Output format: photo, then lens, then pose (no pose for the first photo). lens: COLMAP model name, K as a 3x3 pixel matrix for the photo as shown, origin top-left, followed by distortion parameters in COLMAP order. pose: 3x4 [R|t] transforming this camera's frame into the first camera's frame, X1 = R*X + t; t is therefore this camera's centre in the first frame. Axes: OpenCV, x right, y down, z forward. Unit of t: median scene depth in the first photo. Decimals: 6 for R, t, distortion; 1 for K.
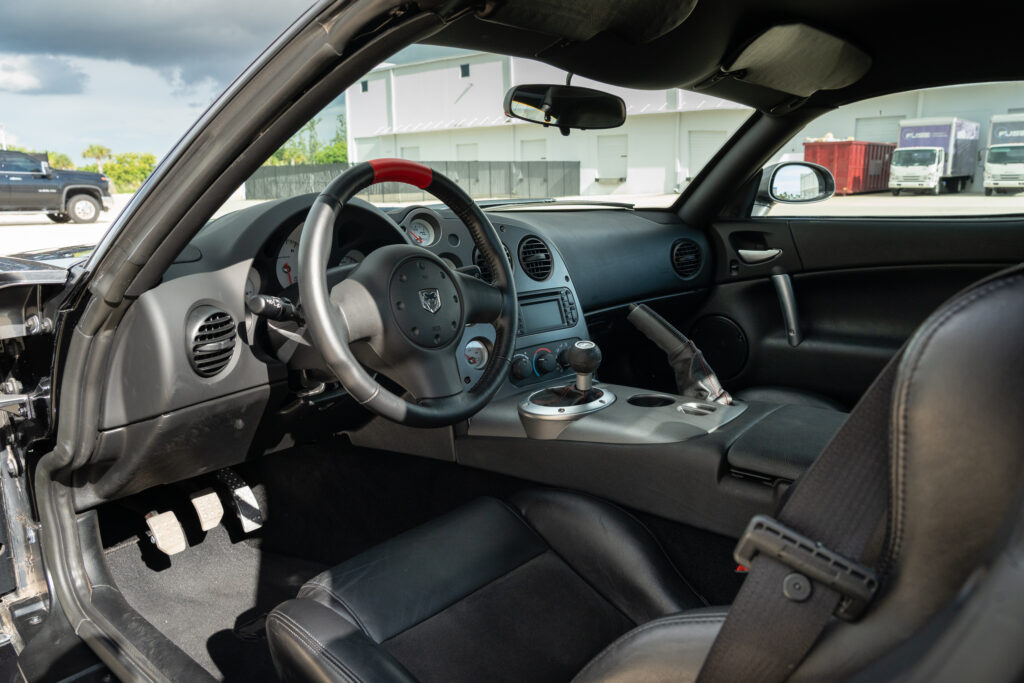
lens RADIAL K [[688.6, 0, 510.7], [0, 688.6, 338.3], [0, 0, 1]] dist [-0.024335, 0.002567]
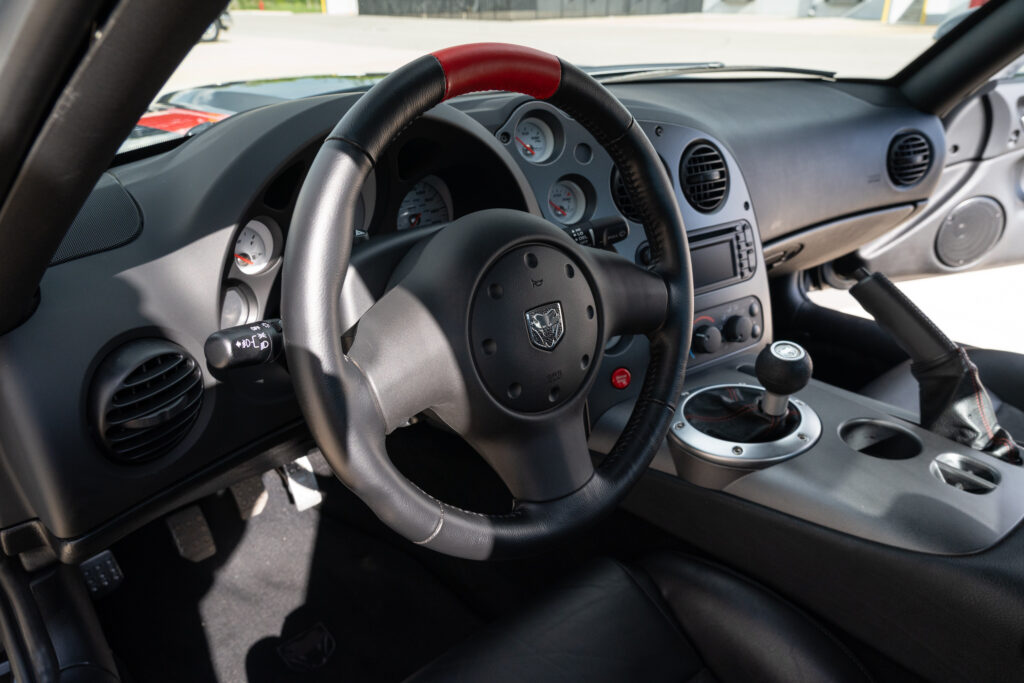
lens RADIAL K [[688.6, 0, 516.2], [0, 688.6, 345.2], [0, 0, 1]] dist [-0.024335, 0.002567]
pose [[0.988774, 0.074388, -0.129588, -0.054071], [-0.041428, 0.969748, 0.240565, -0.134082], [0.143563, -0.232496, 0.961944, 0.374472]]
